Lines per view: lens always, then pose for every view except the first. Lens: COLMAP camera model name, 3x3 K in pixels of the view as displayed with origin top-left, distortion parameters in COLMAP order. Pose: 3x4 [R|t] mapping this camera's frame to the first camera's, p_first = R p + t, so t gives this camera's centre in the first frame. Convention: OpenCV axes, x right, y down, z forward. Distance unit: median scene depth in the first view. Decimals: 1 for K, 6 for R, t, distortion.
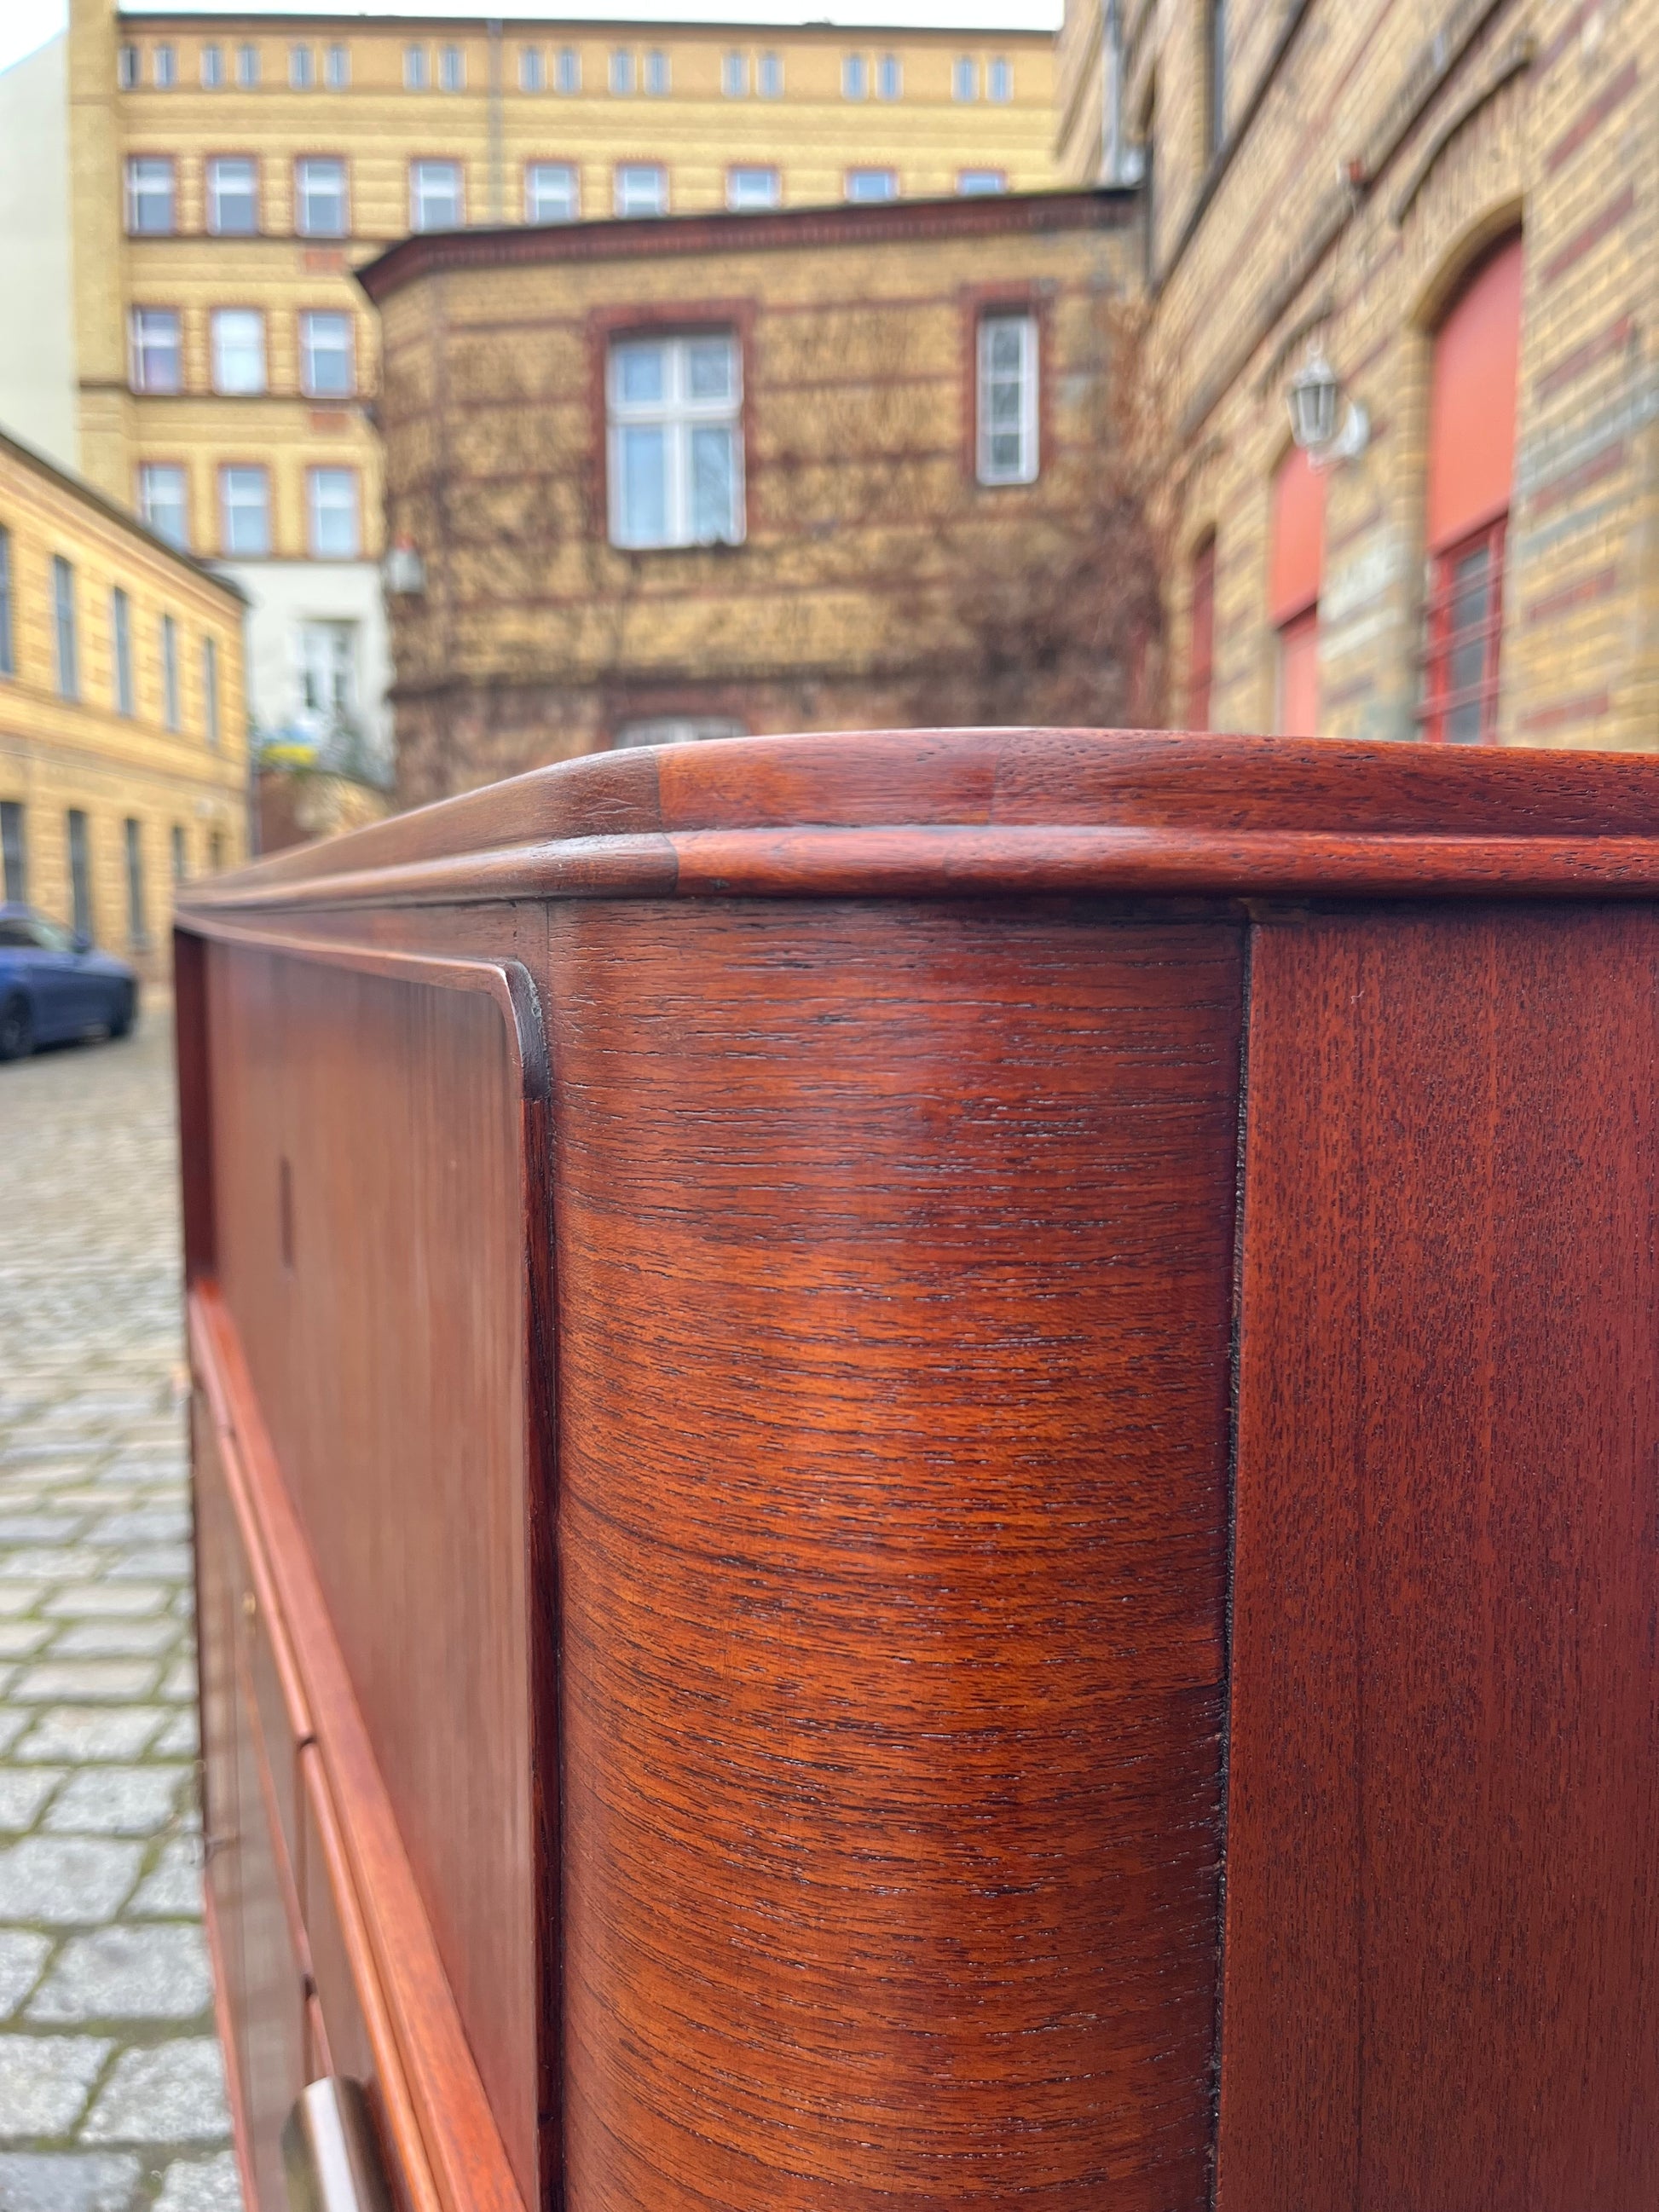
lens RADIAL K [[1722.0, 0, 816.8], [0, 1722.0, 1098.4], [0, 0, 1]] dist [0.021508, -0.065133]
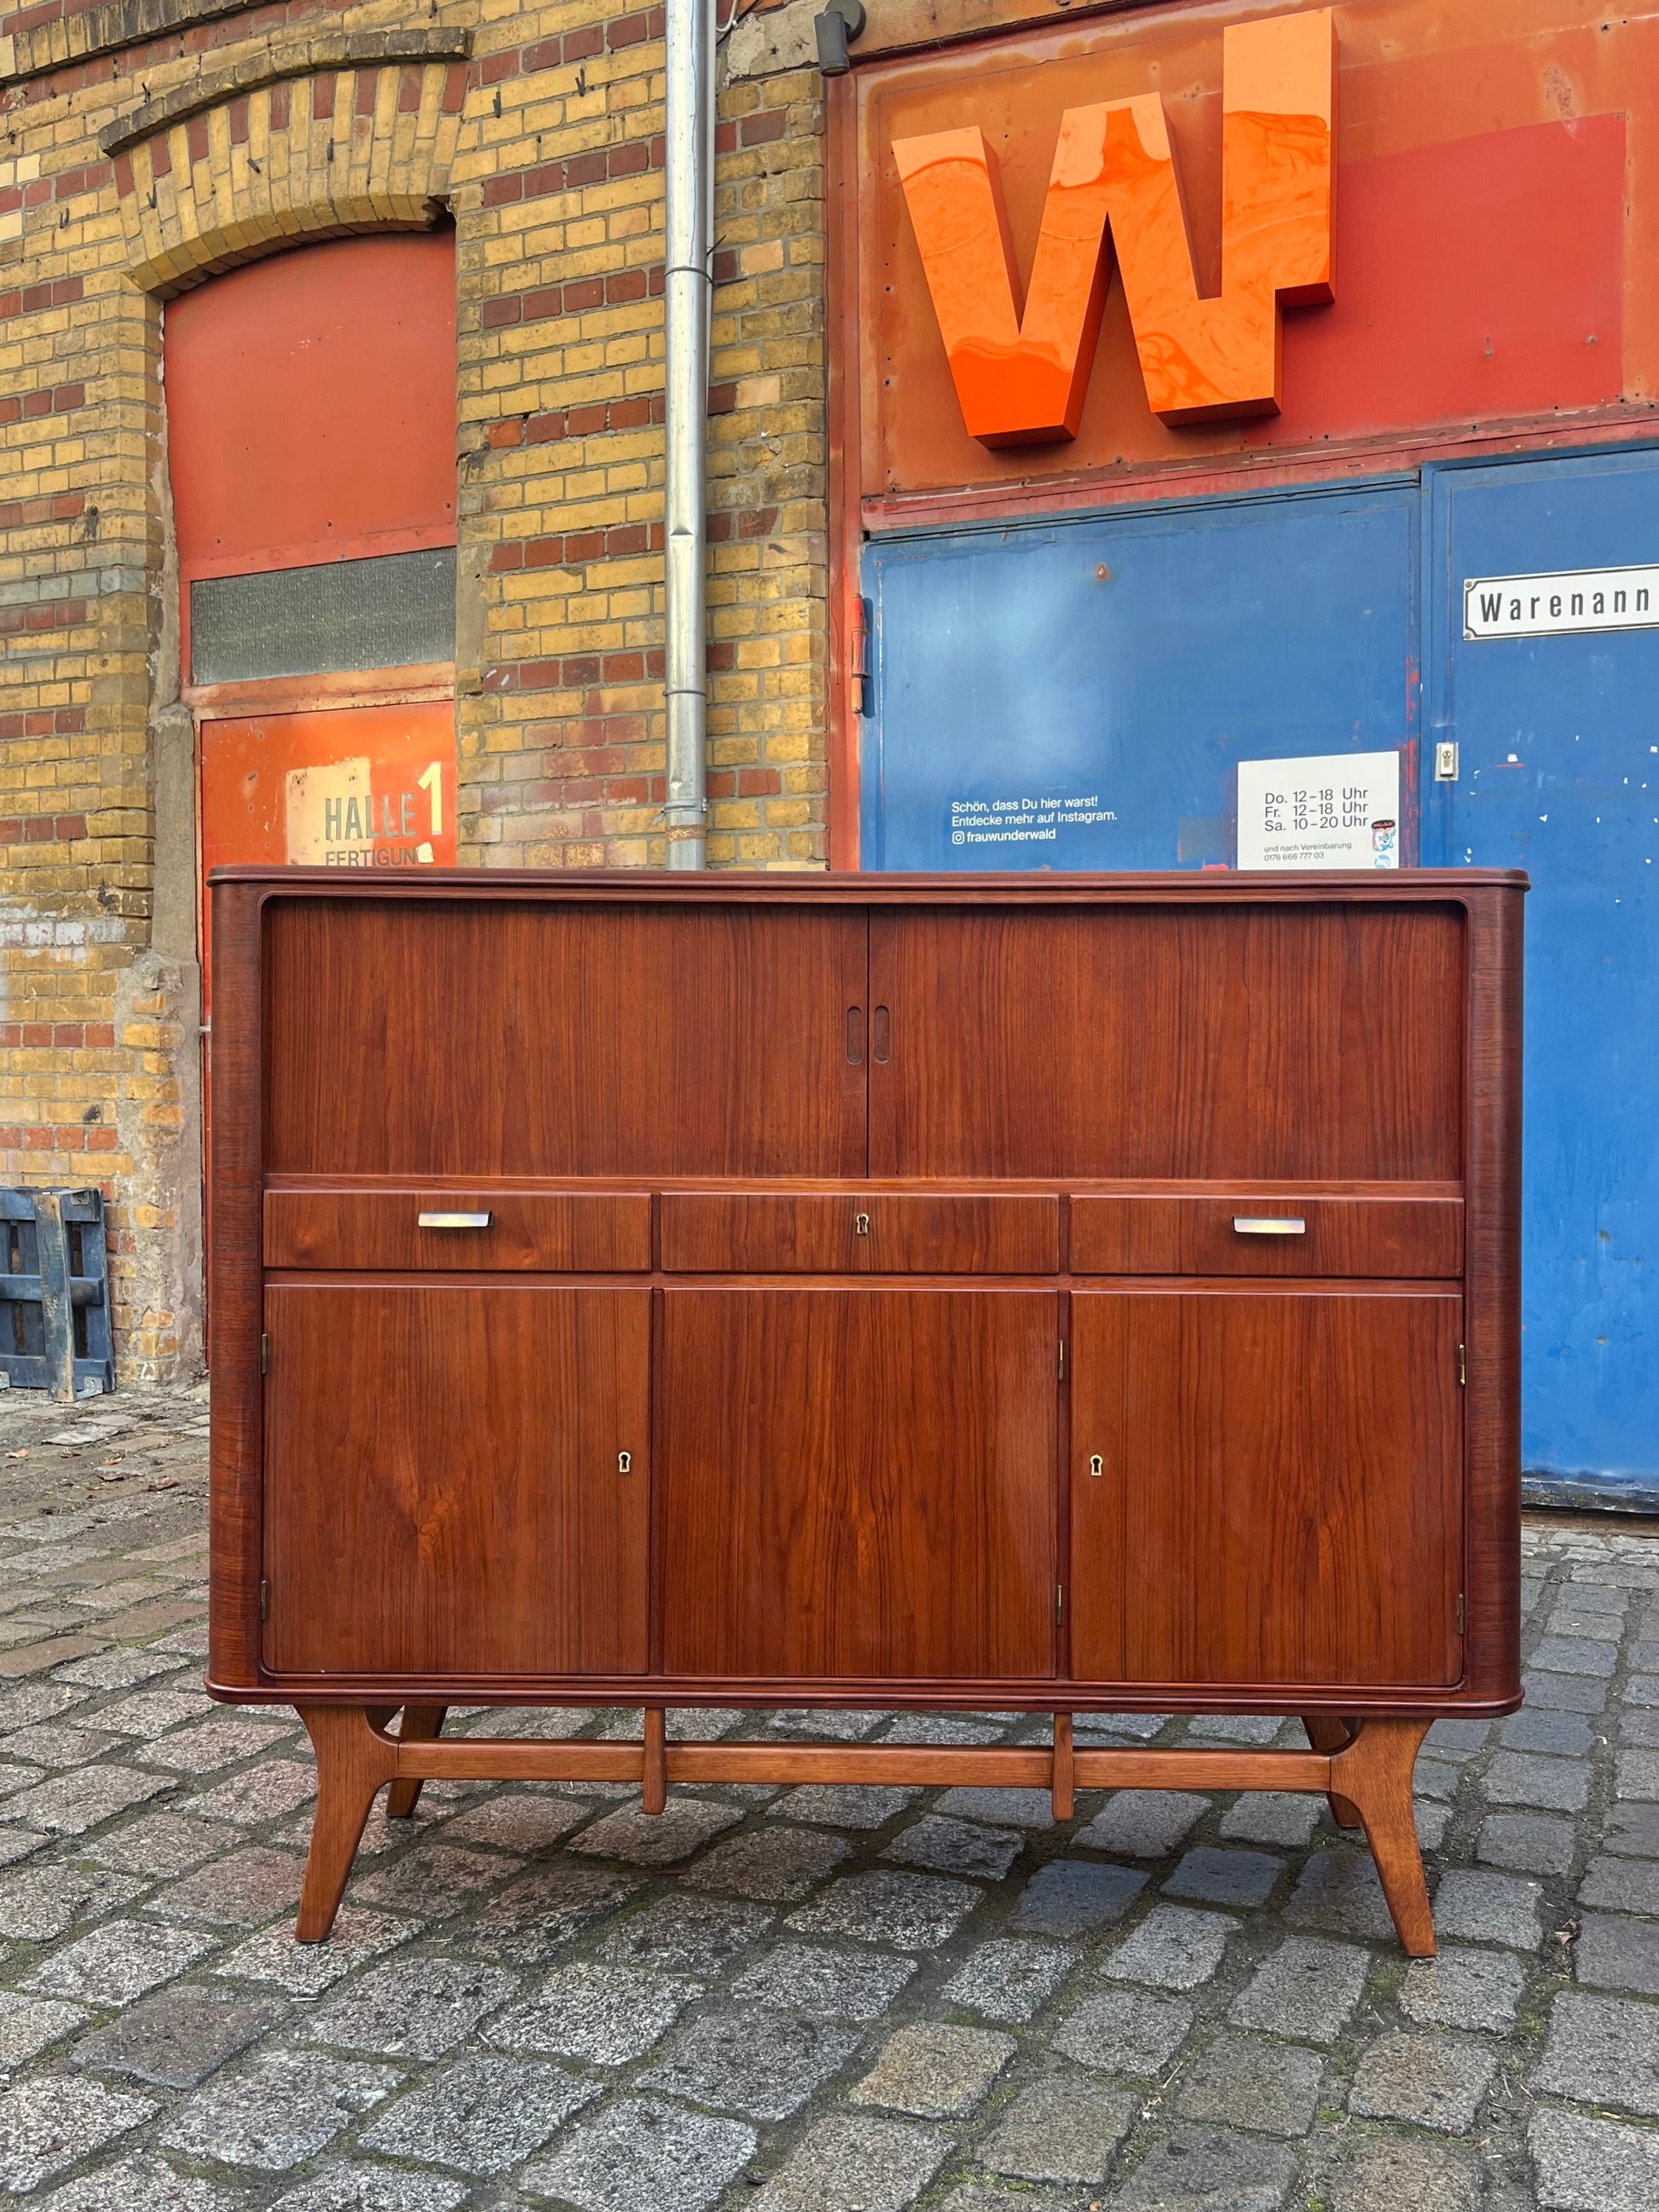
lens RADIAL K [[1948.6, 0, 912.0], [0, 1948.6, 1120.3], [0, 0, 1]] dist [0.040001, -0.010294]
pose [[0.407176, -0.013730, 0.913246, -0.185381], [0.093925, 0.995215, -0.026915, 0.018000], [-0.908507, 0.096736, 0.406518, -0.002557]]
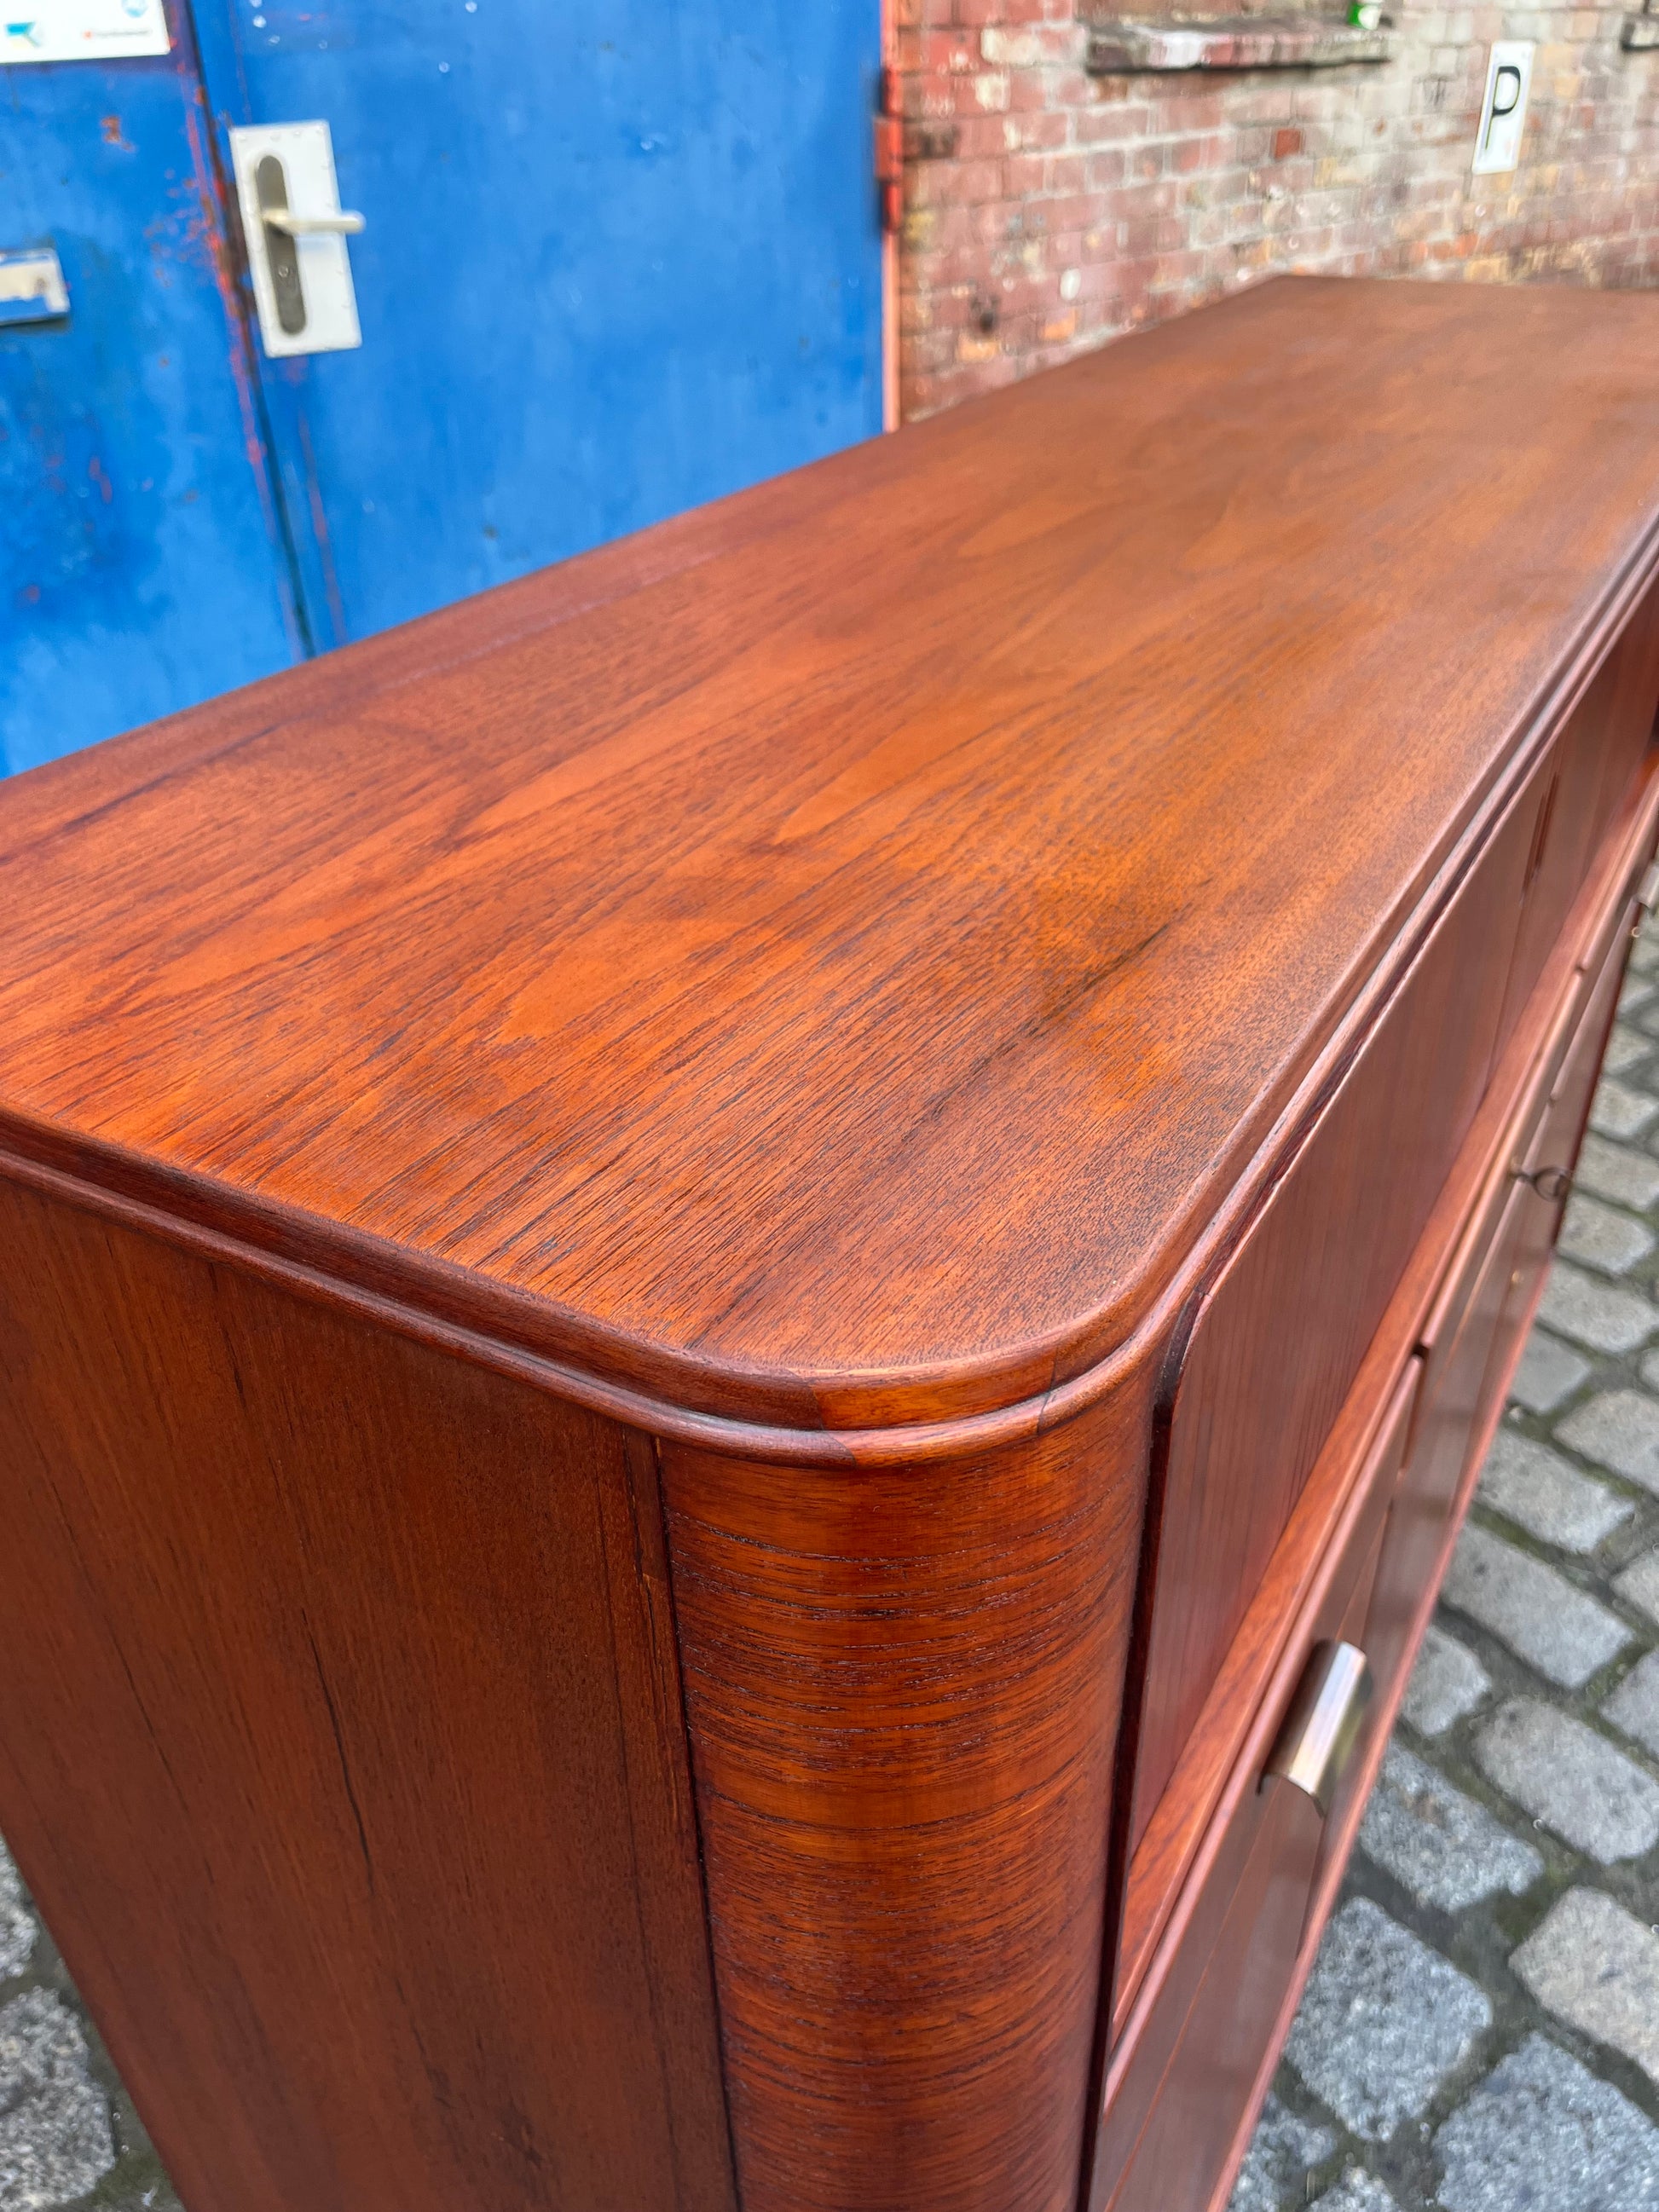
lens RADIAL K [[1714.3, 0, 829.5], [0, 1714.3, 1106.0], [0, 0, 1]] dist [0.078564, -0.149033]
pose [[-0.615202, -0.410884, 0.672830, -0.060295], [0.100377, 0.805676, 0.583790, -0.033860], [-0.781953, 0.426685, -0.454410, 0.139754]]
